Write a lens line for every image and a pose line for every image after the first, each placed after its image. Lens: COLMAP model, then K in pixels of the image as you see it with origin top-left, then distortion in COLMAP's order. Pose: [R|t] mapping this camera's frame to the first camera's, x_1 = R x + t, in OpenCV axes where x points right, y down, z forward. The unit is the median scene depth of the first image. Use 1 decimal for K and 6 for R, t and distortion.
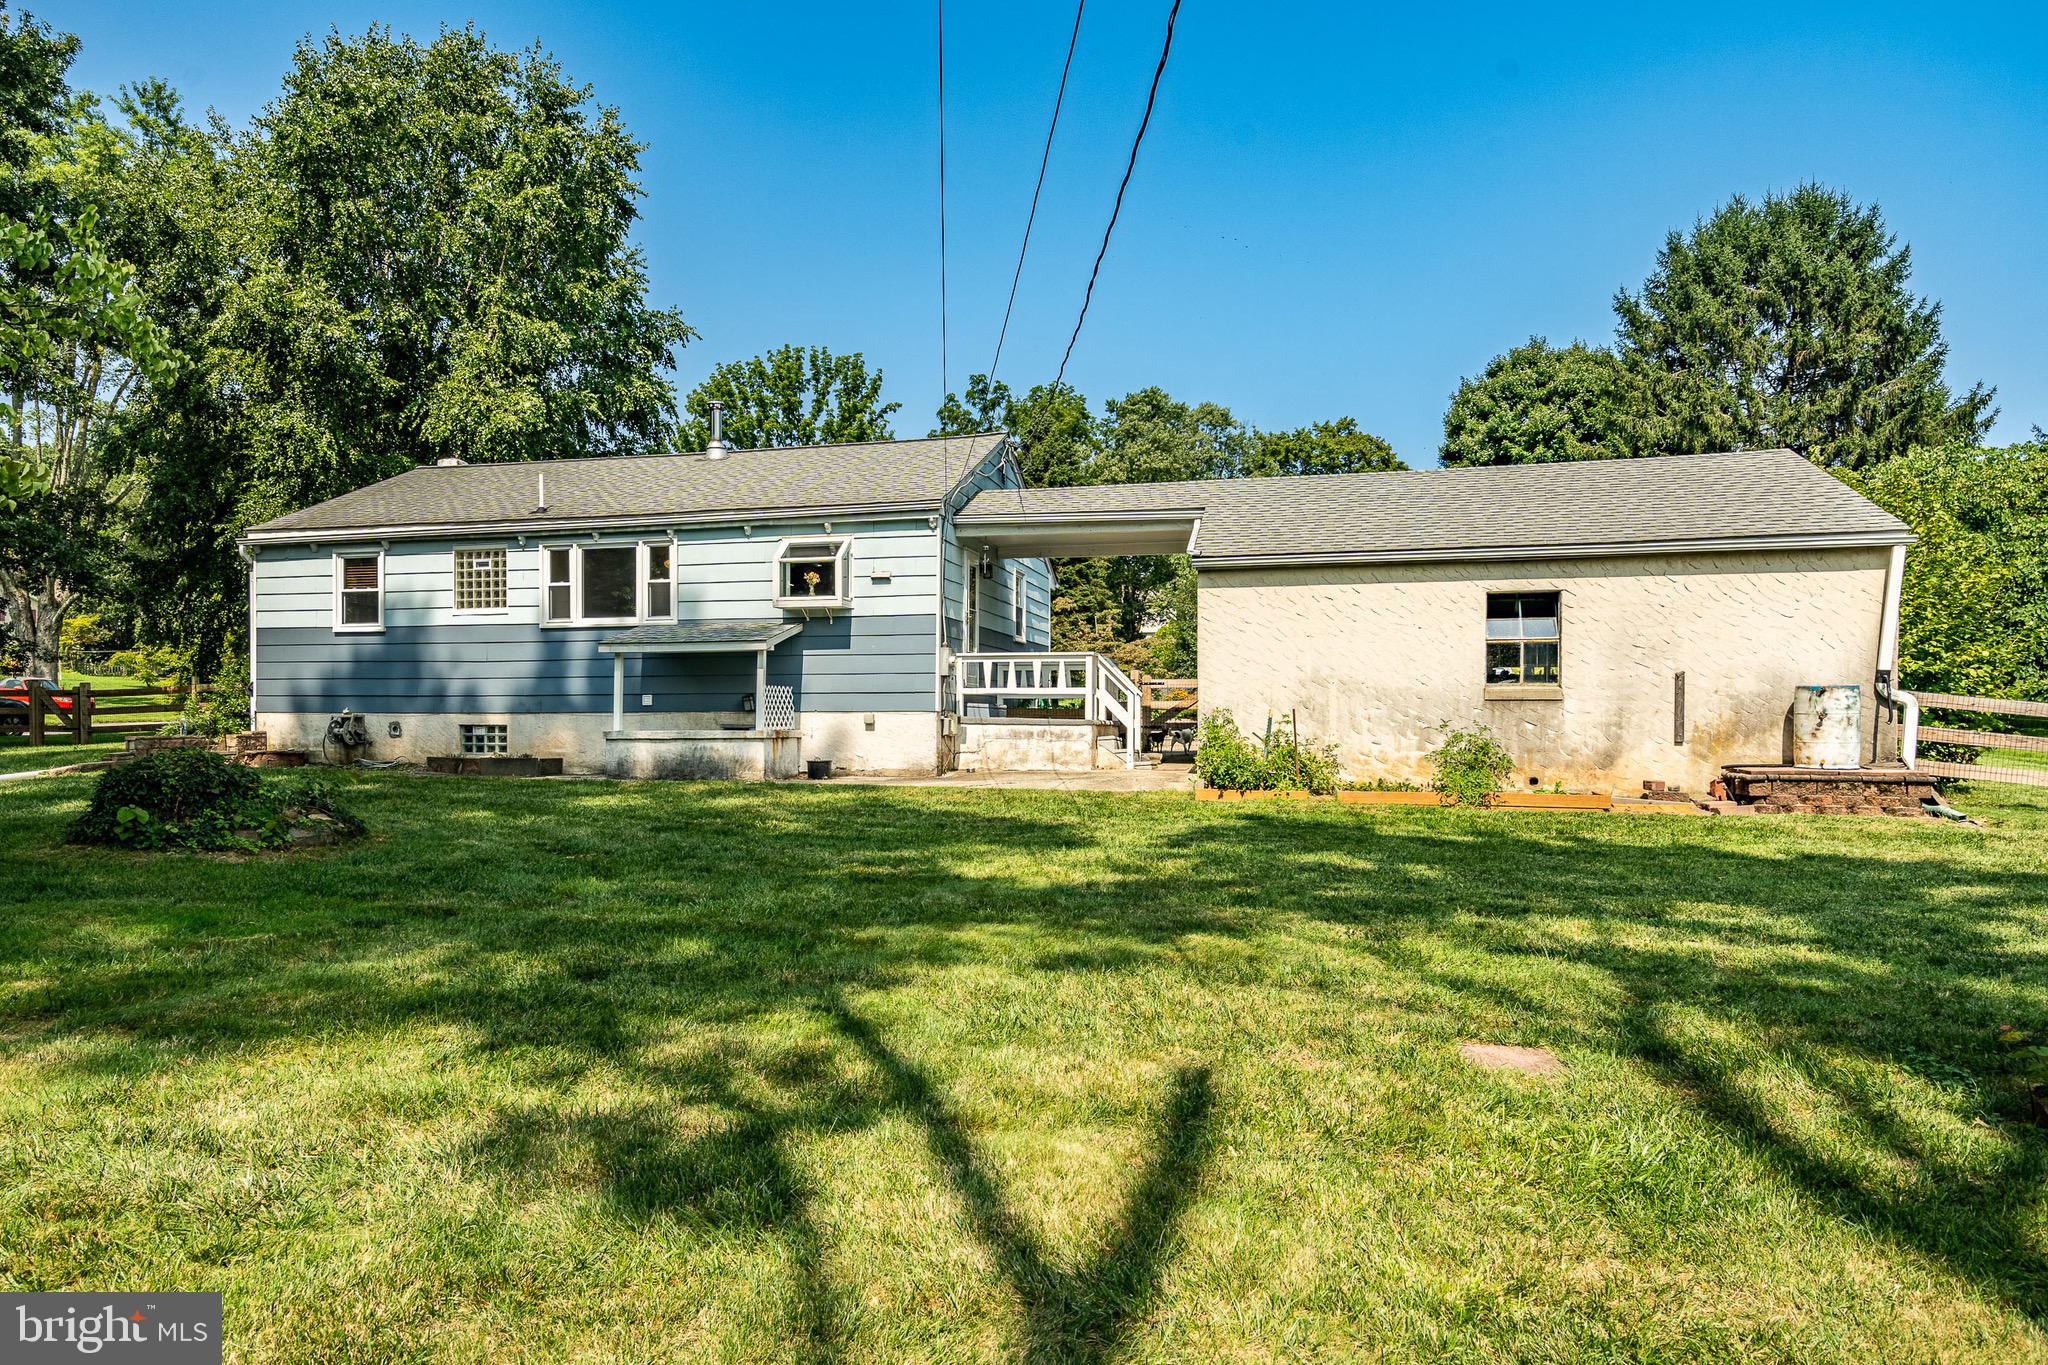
lens RADIAL K [[1286.0, 0, 1024.1], [0, 1286.0, 703.4], [0, 0, 1]] dist [0.004197, -0.002306]
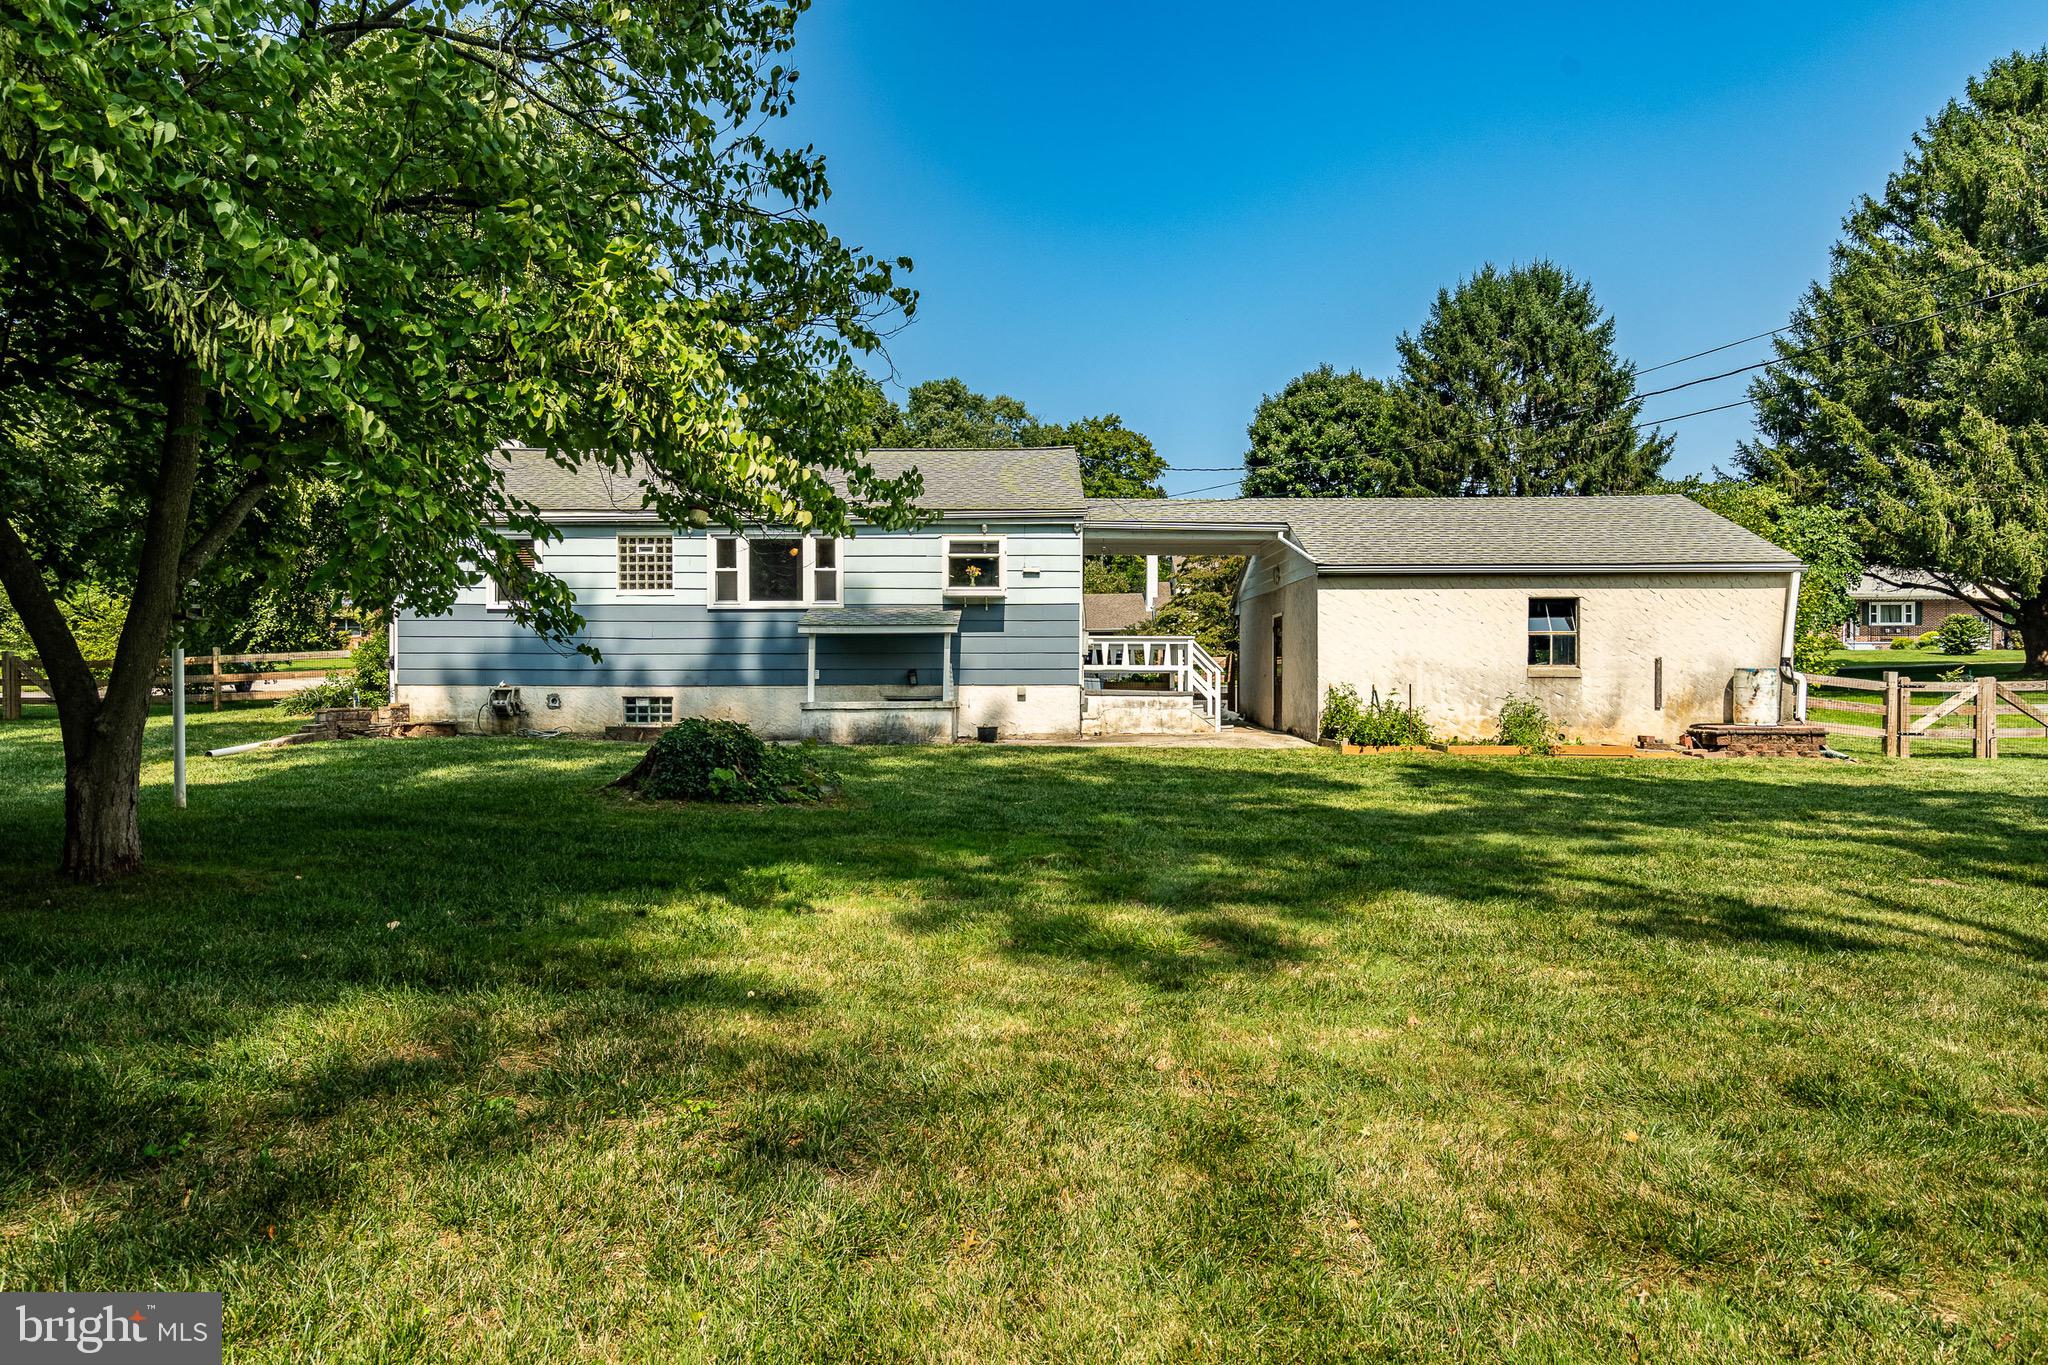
lens RADIAL K [[1261.5, 0, 1023.0], [0, 1261.5, 665.8], [0, 0, 1]] dist [-0.001686, 0.001273]
pose [[0.967334, 0.003635, 0.253479, -0.397086], [-0.002685, 0.999988, -0.004093, -0.006341], [-0.253491, 0.003278, 0.967332, -0.118361]]
